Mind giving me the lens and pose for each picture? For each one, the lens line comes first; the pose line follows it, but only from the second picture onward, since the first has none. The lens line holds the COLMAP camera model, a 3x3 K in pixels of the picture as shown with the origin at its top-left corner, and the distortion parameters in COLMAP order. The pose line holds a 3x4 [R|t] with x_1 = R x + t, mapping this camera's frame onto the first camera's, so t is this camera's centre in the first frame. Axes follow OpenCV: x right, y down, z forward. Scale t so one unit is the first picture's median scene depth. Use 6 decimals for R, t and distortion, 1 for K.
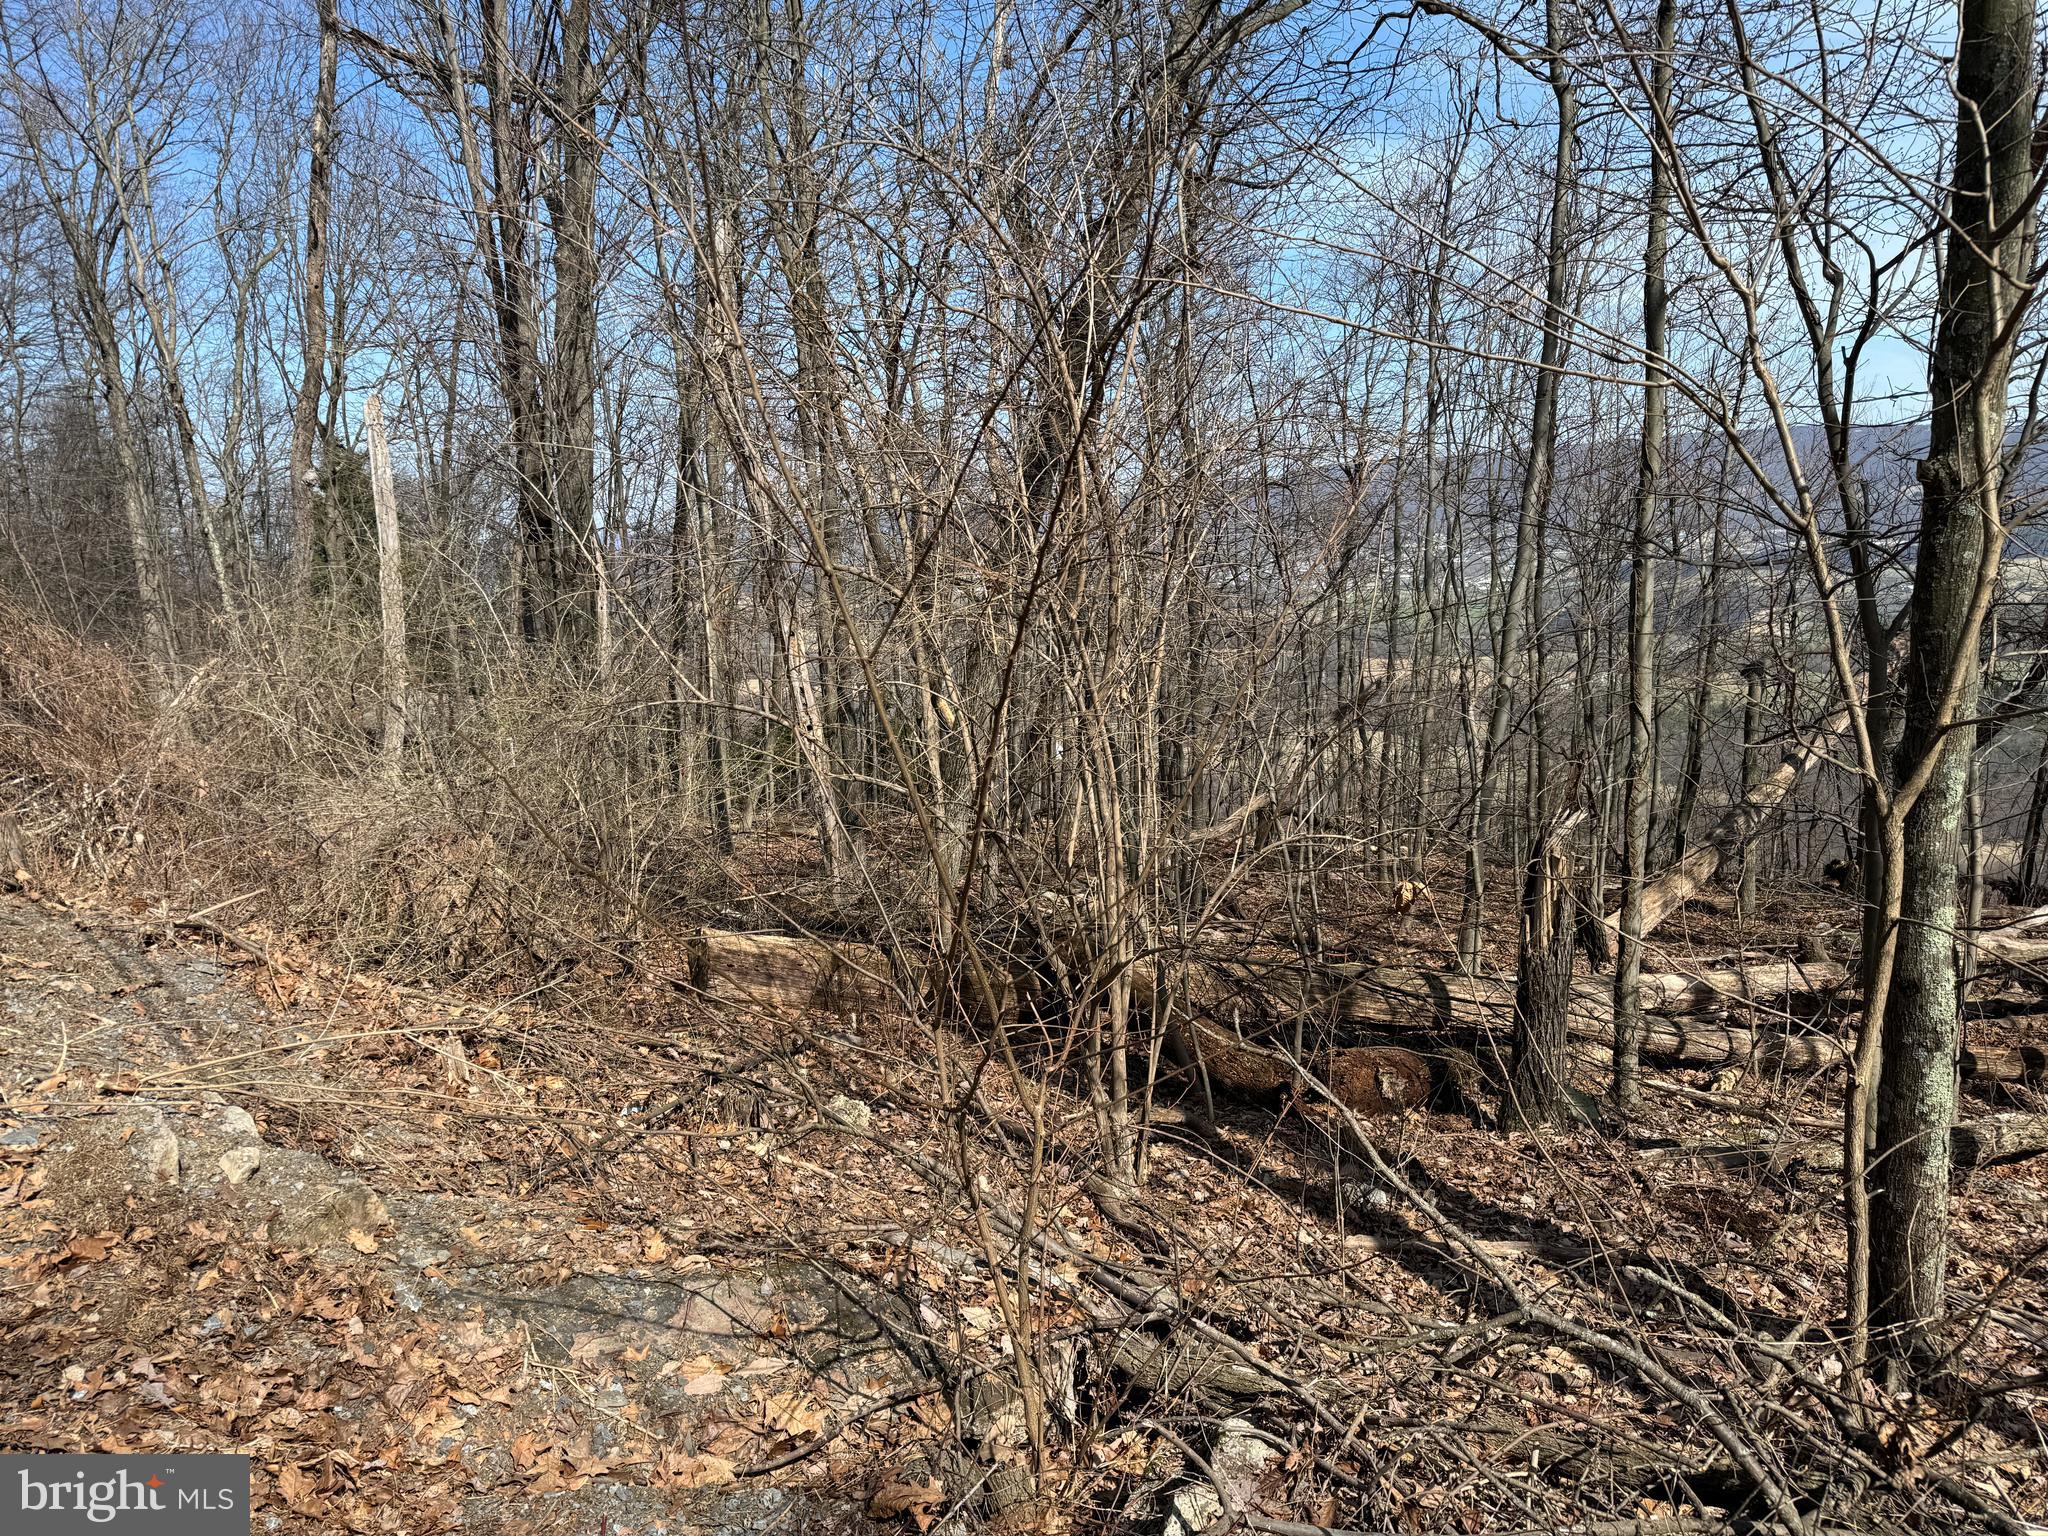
lens RADIAL K [[1450.0, 0, 1020.1], [0, 1450.0, 764.9], [0, 0, 1]] dist [0.069841, -0.071236]
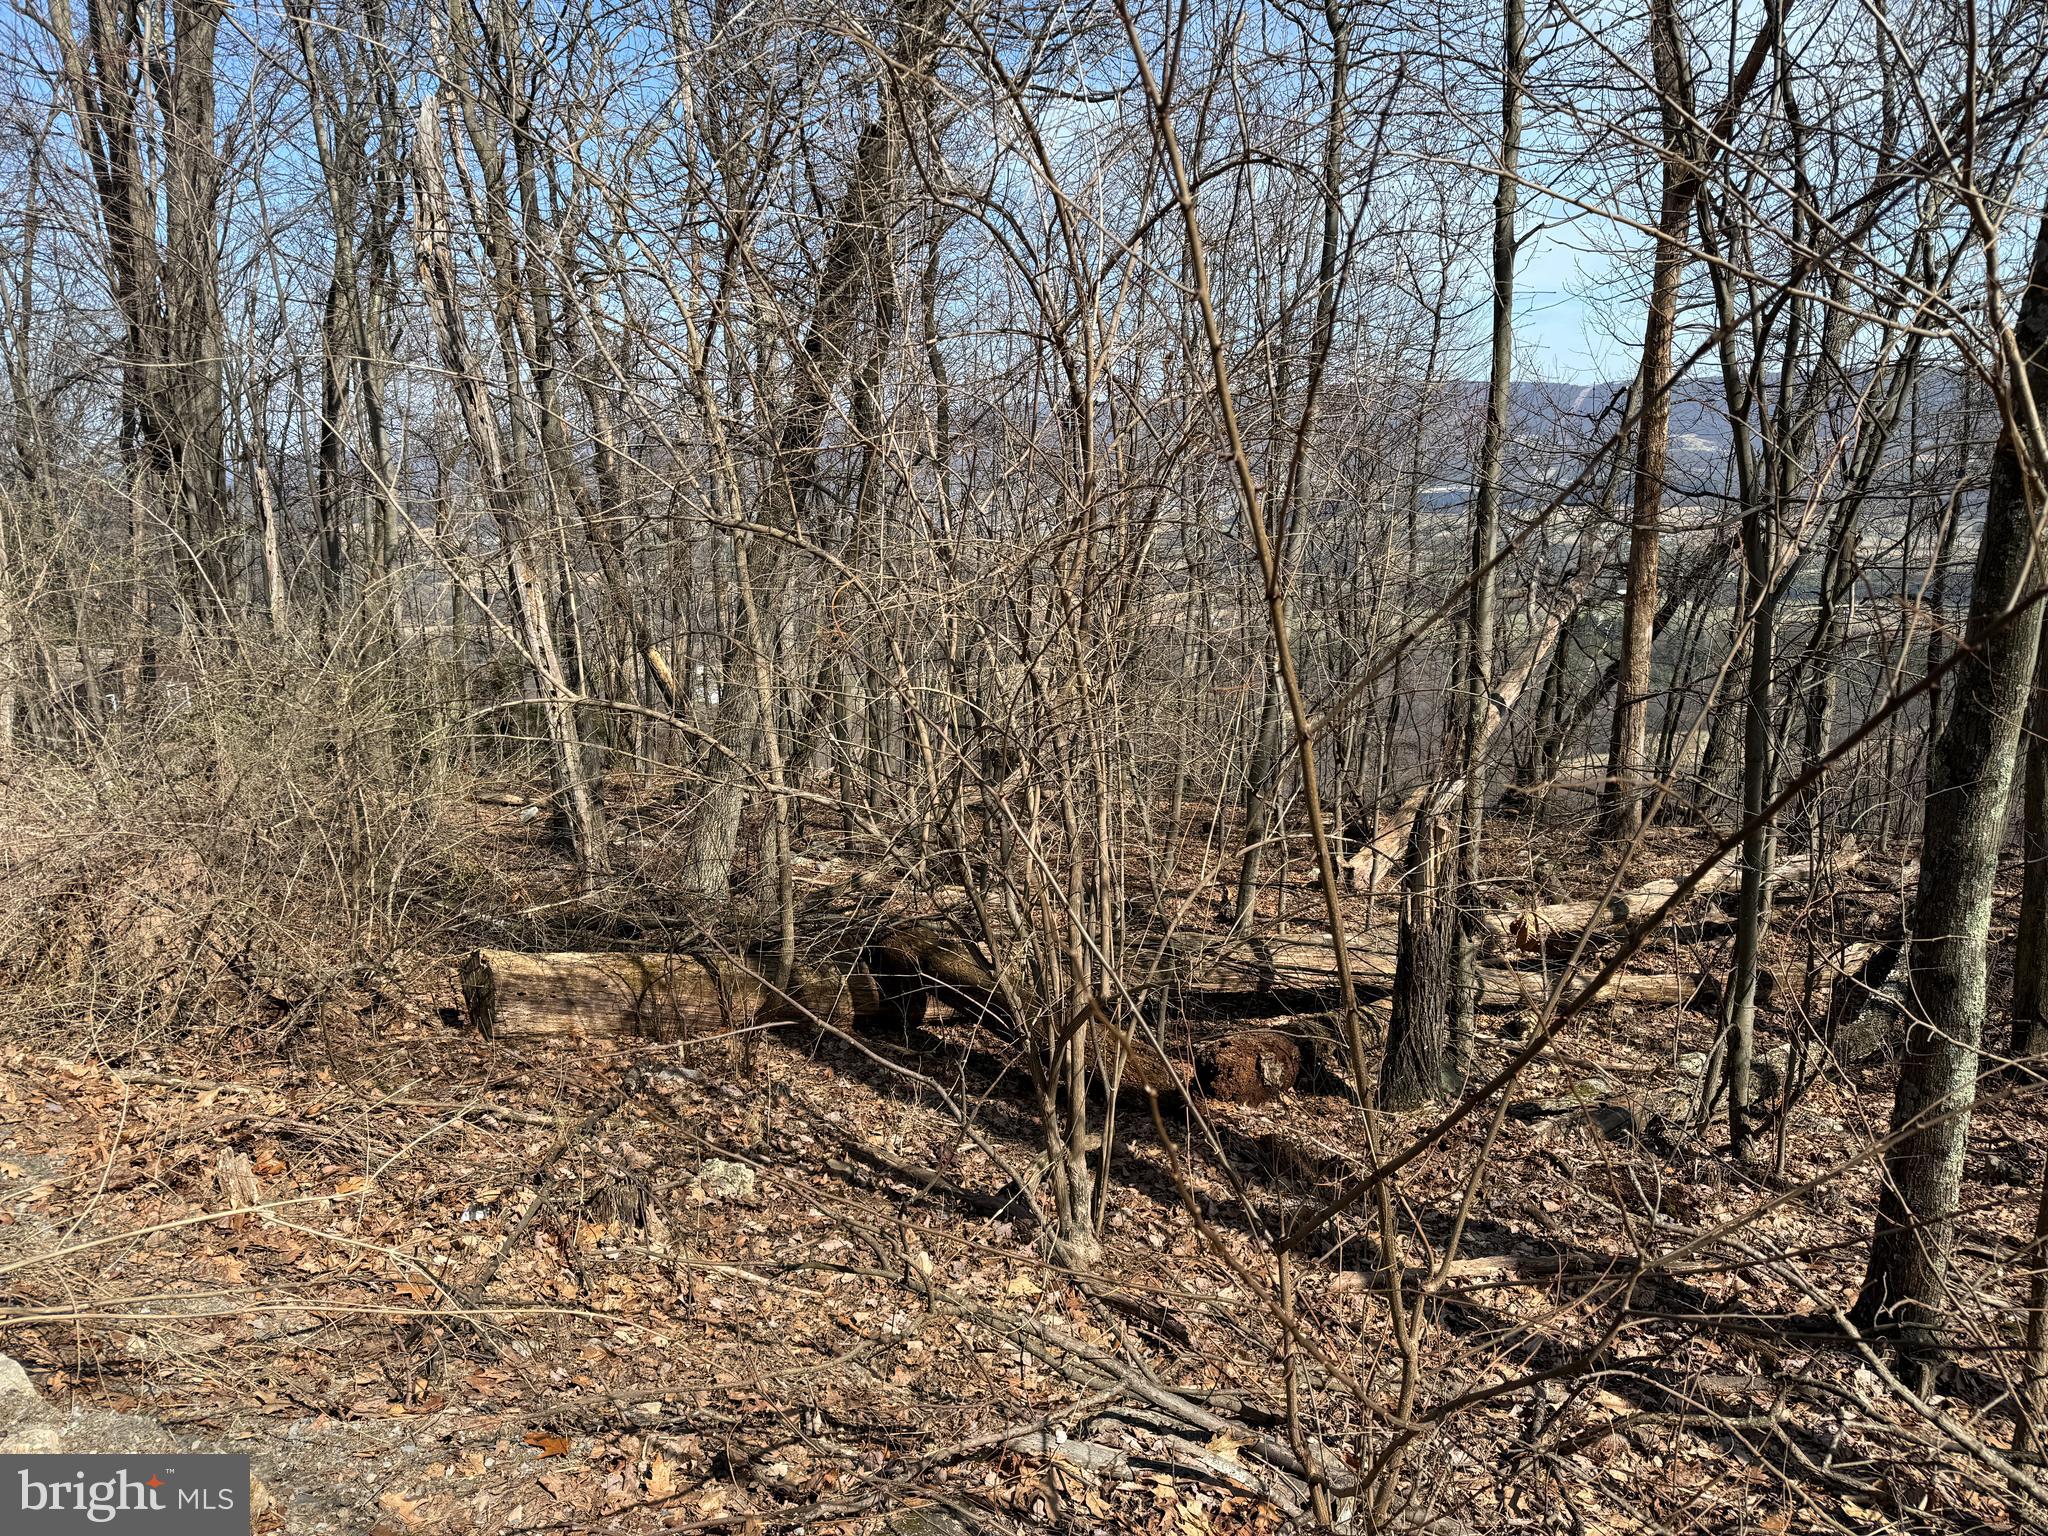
lens RADIAL K [[1450.0, 0, 1035.9], [0, 1450.0, 765.6], [0, 0, 1]] dist [0.069841, -0.071236]
pose [[0.973229, -0.034328, 0.227258, -0.122252], [0.024948, 0.998719, 0.044018, -0.030621], [-0.228478, -0.037170, 0.972839, 0.138617]]
